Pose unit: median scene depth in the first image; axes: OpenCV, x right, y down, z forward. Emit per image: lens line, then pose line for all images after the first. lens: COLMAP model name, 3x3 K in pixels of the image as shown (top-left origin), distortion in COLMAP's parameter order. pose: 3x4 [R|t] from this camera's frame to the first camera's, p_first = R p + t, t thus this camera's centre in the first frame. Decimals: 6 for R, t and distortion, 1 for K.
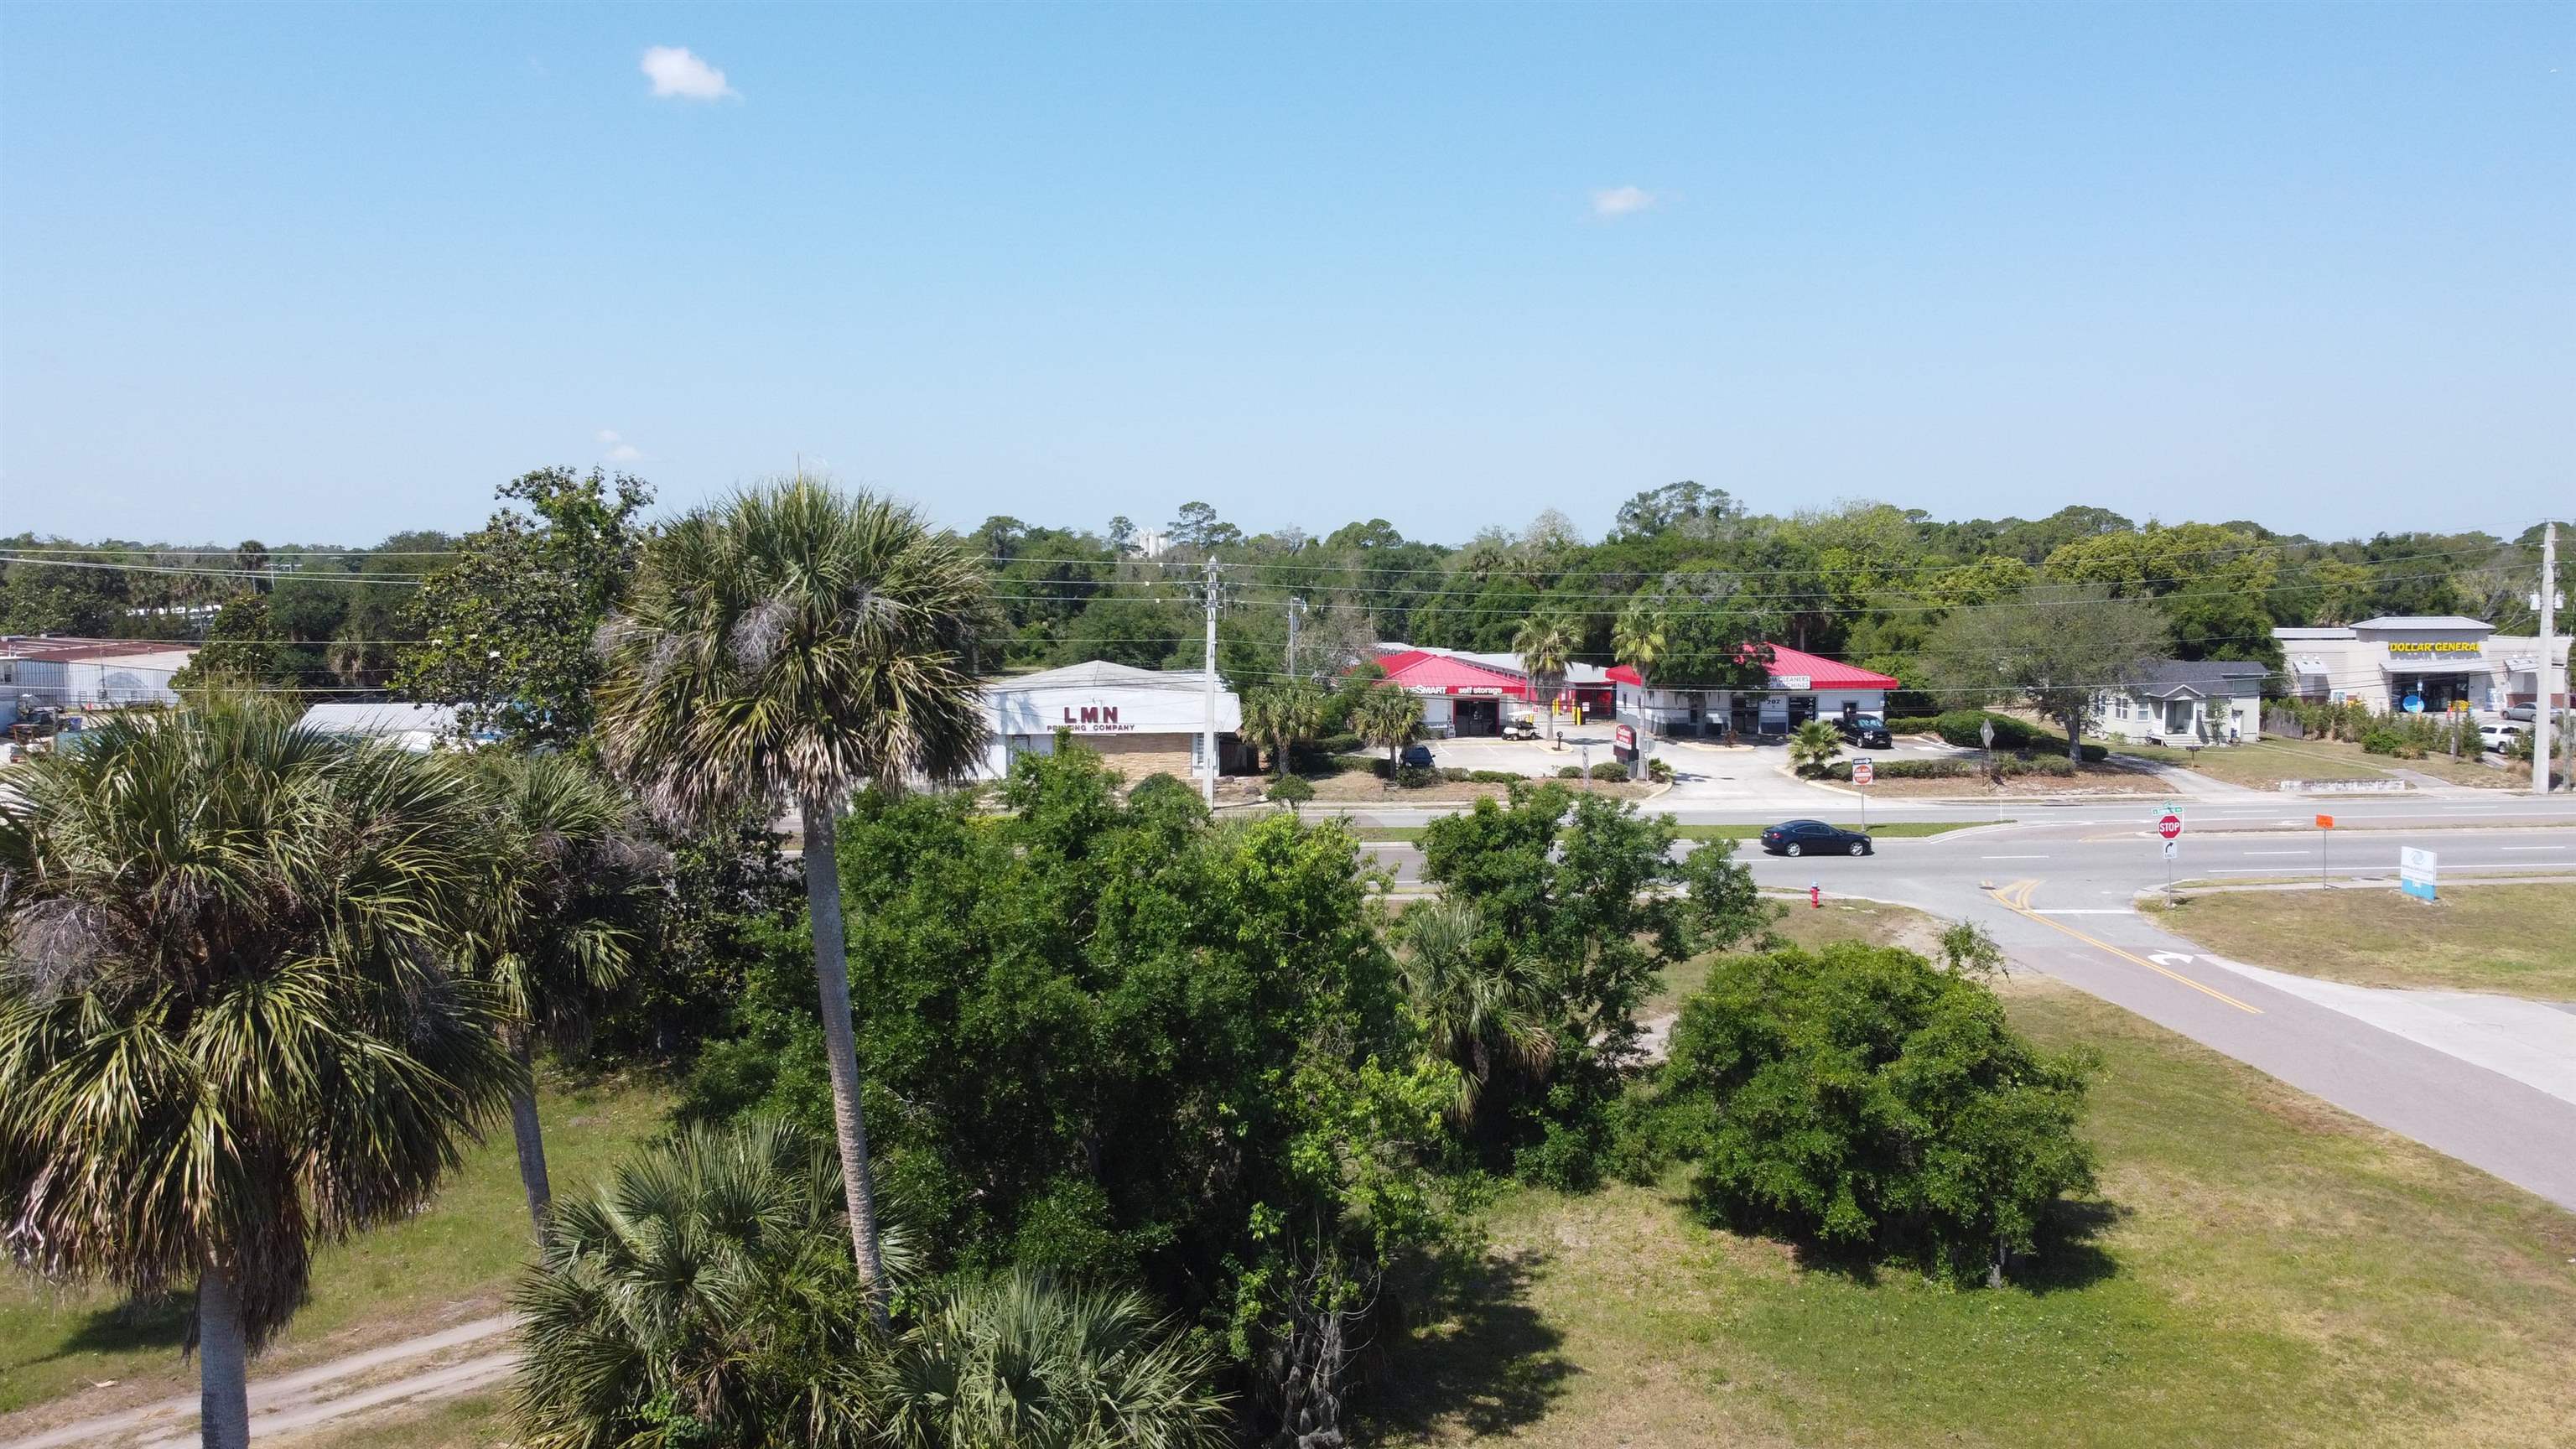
lens RADIAL K [[1954.5, 0, 1295.7], [0, 1954.5, 707.2], [0, 0, 1]] dist [-0.001665, -0.004918]
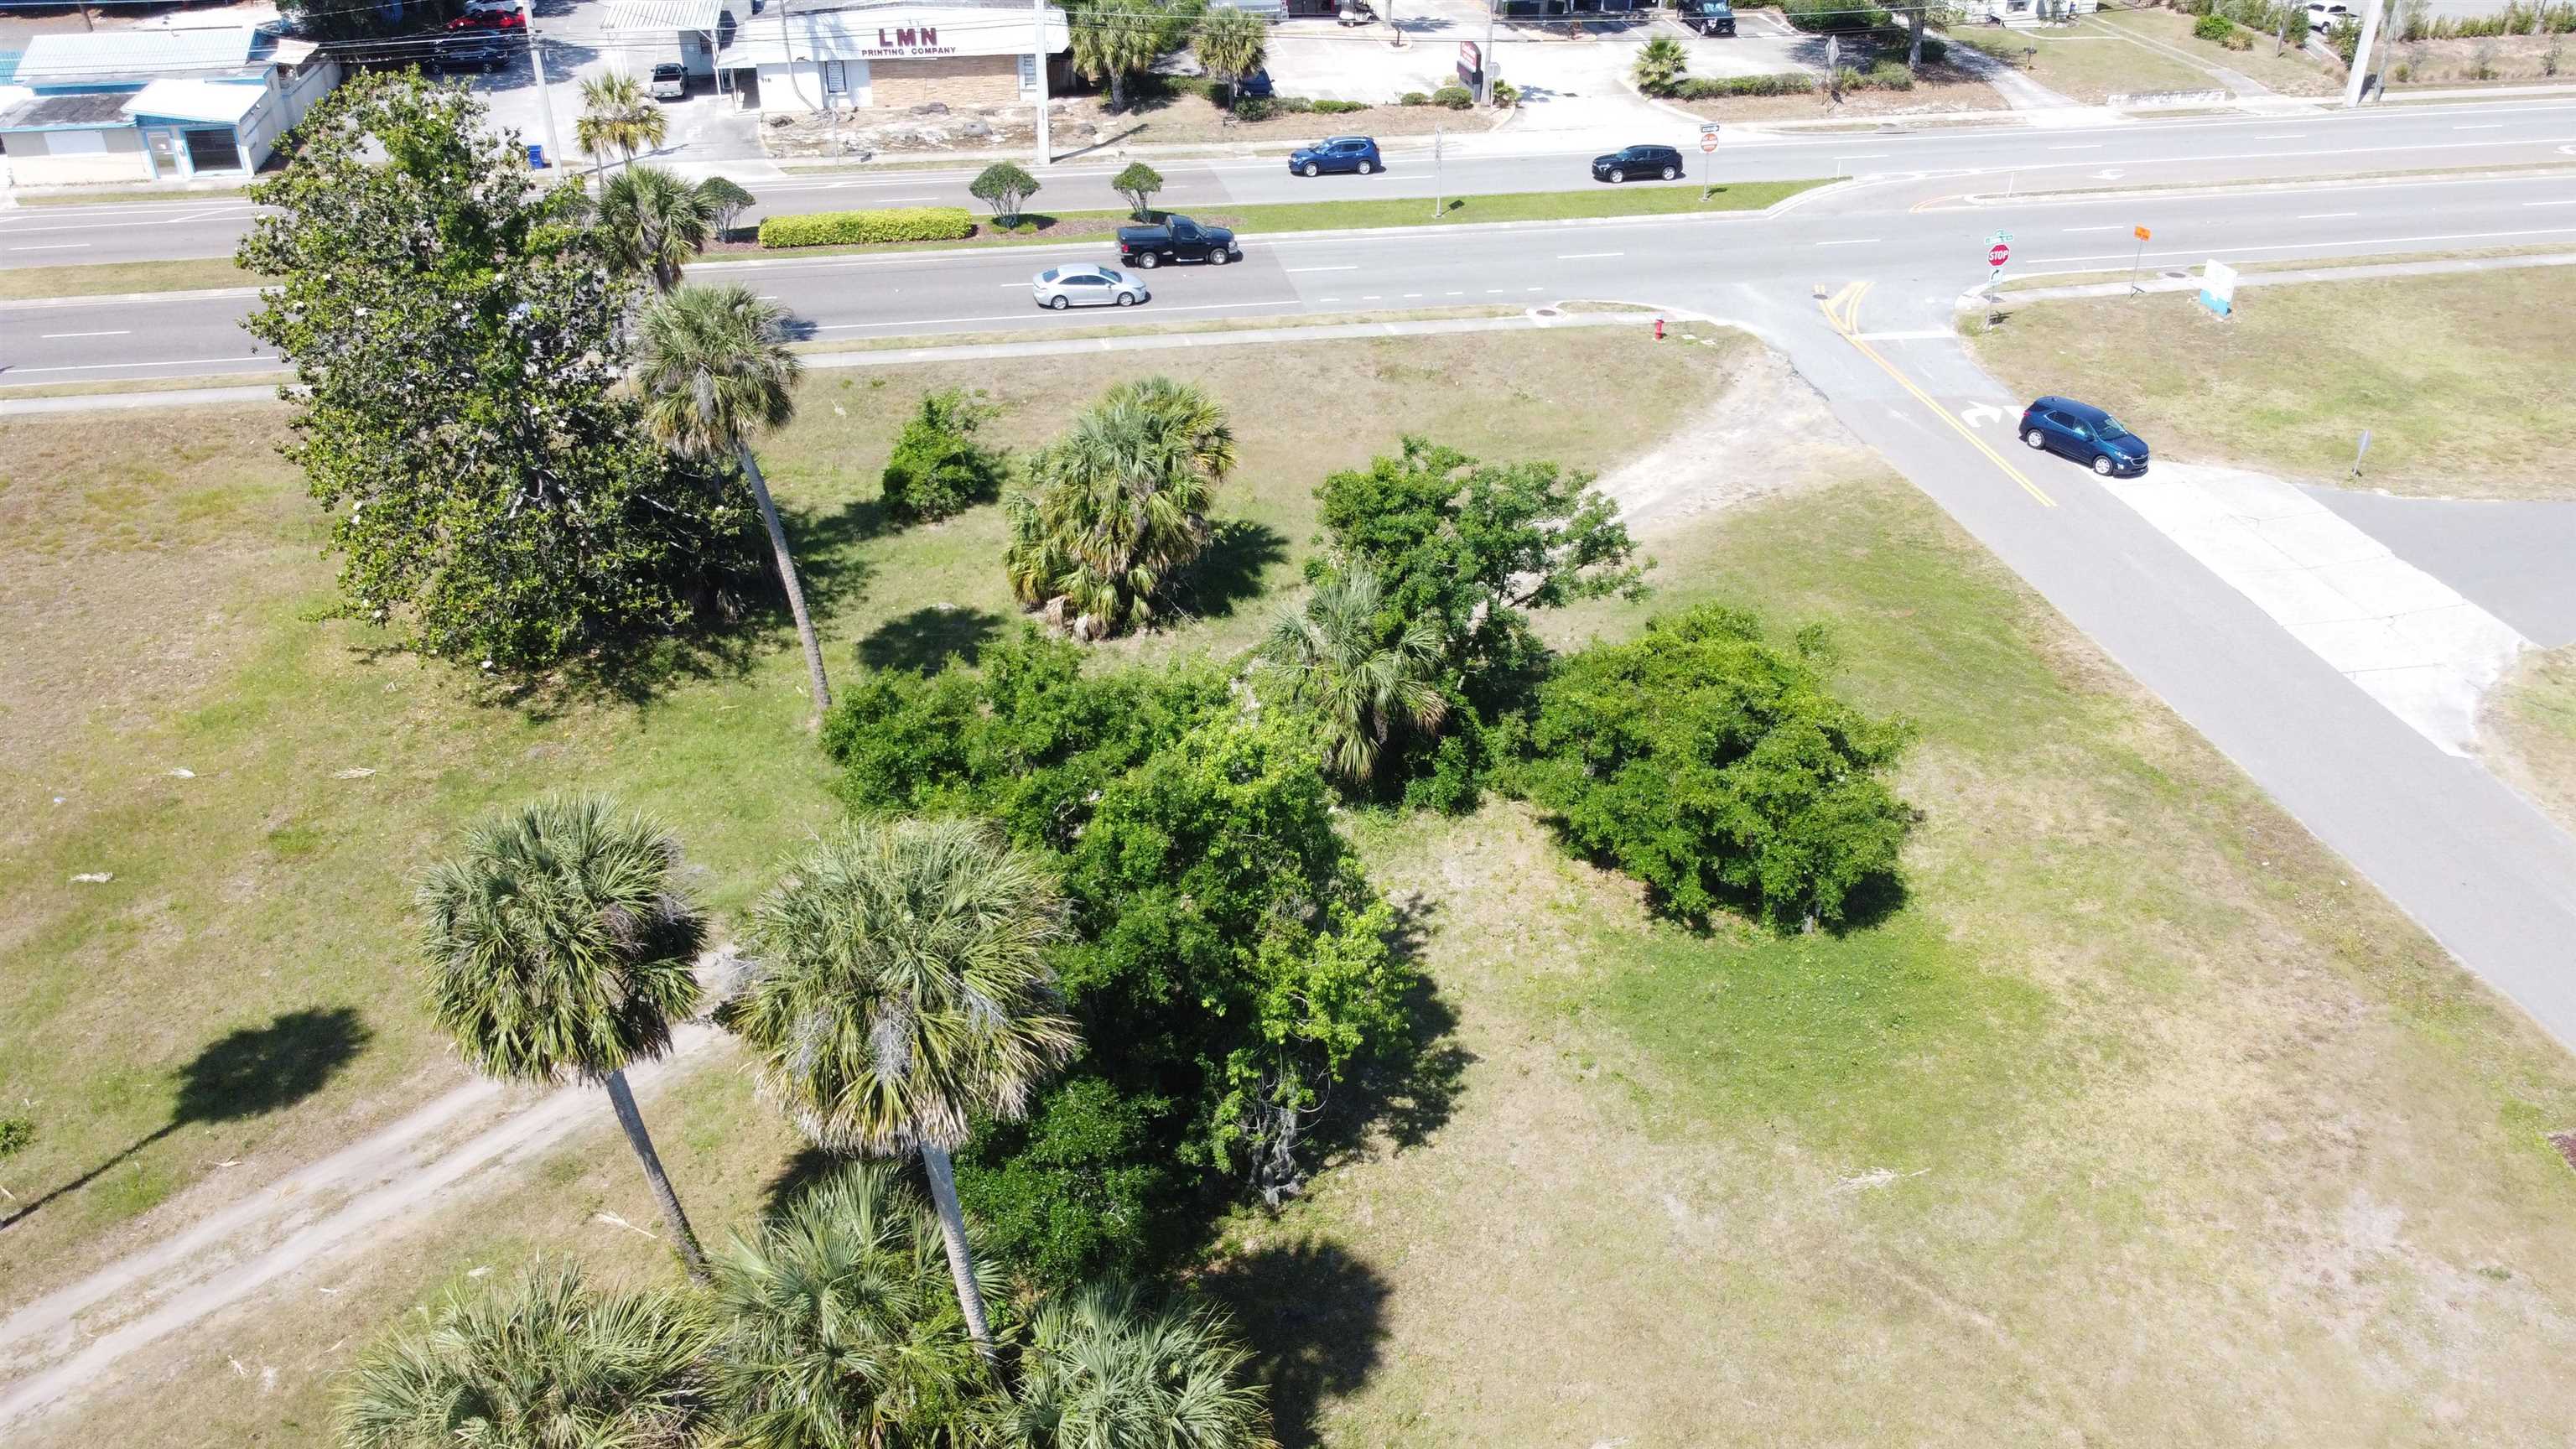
lens RADIAL K [[1954.5, 0, 1296.7], [0, 1954.5, 706.5], [0, 0, 1]] dist [-0.001665, -0.004918]
pose [[0.994664, -0.044721, 0.092972, -0.055876], [-0.000461, 0.899229, 0.437478, -0.315246], [-0.103168, -0.435187, 0.894410, 0.008513]]
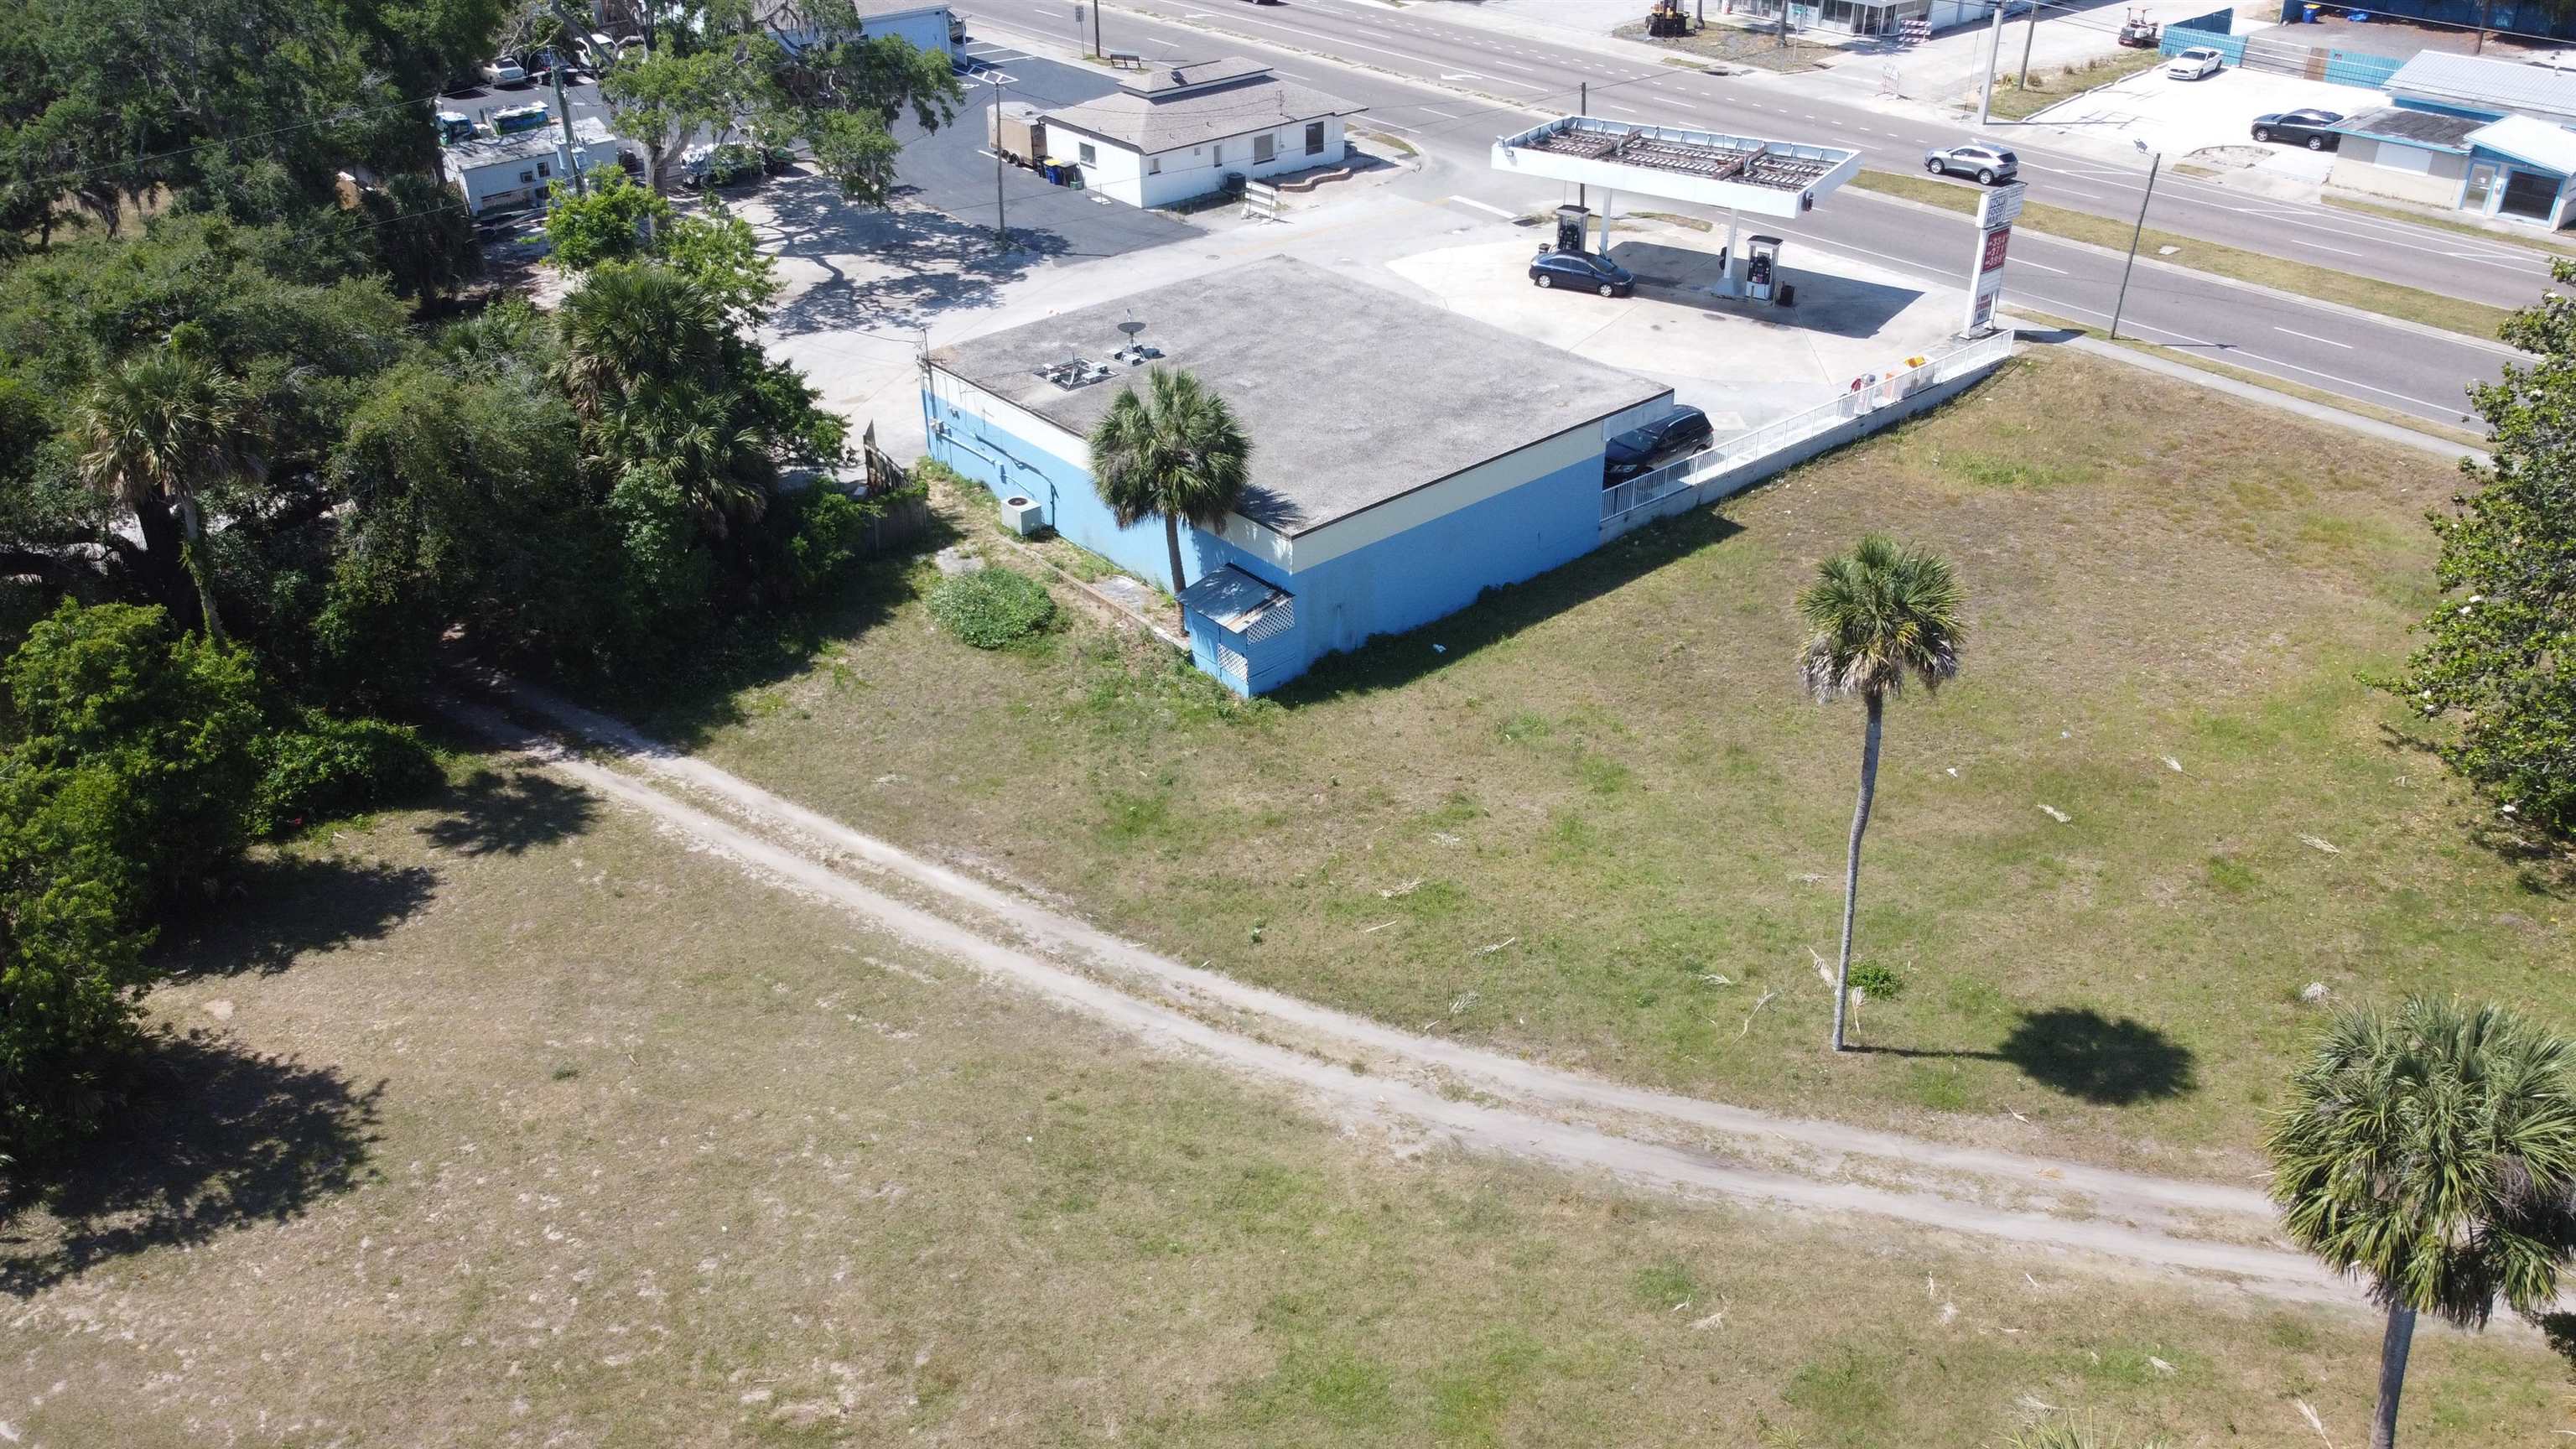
lens RADIAL K [[1954.5, 0, 1295.7], [0, 1954.5, 700.8], [0, 0, 1]] dist [-0.001665, -0.004918]
pose [[0.575608, 0.408408, -0.708434, -0.081063], [-0.059199, 0.884885, 0.462032, -0.332709], [0.815580, -0.224011, 0.533524, 0.018991]]
